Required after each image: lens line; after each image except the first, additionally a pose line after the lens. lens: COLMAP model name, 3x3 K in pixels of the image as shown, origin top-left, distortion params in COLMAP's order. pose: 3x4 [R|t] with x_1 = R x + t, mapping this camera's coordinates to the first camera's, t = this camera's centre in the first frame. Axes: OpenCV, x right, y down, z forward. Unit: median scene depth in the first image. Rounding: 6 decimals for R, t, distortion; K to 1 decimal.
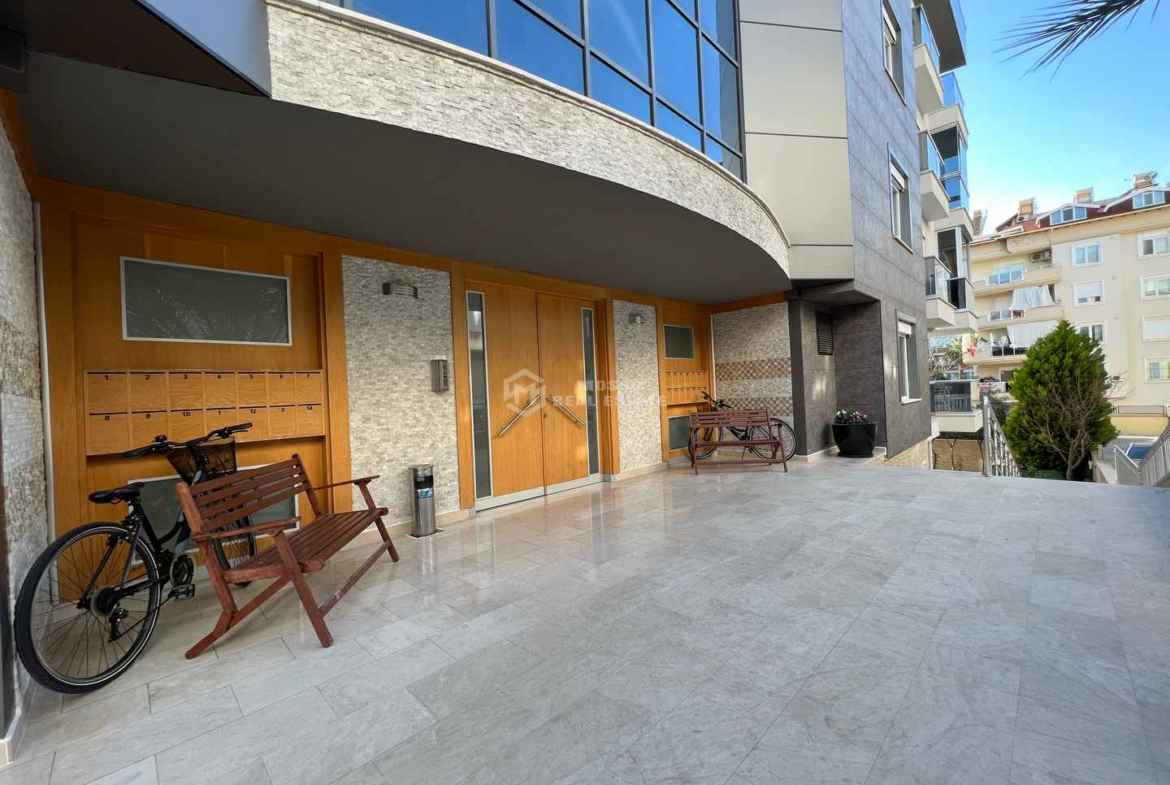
lens RADIAL K [[463.8, 0, 584.9], [0, 463.8, 391.4], [0, 0, 1]] dist [-0.000145, 0.000003]
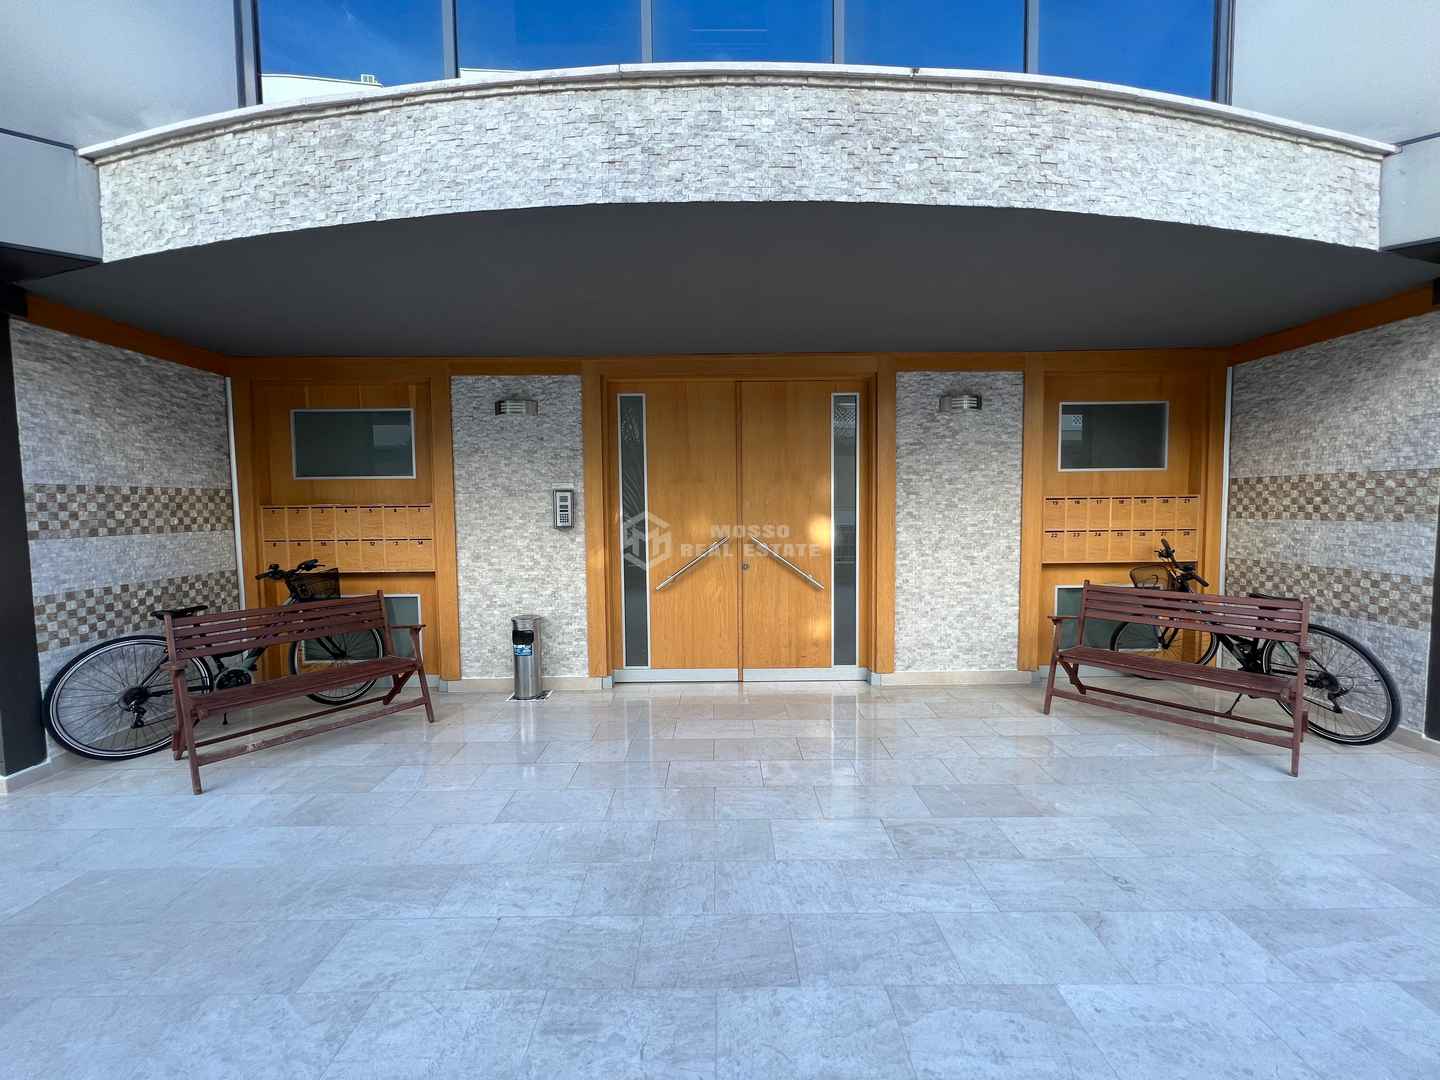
lens RADIAL K [[572.4, 0, 720.3], [0, 572.4, 539.0], [0, 0, 1]] dist [-0.002164, 0.001033]
pose [[0.716141, 0.079280, -0.693438, 0.587223], [-0.018807, 0.995359, 0.094375, -0.082564], [0.697702, -0.054544, 0.714308, 0.489886]]
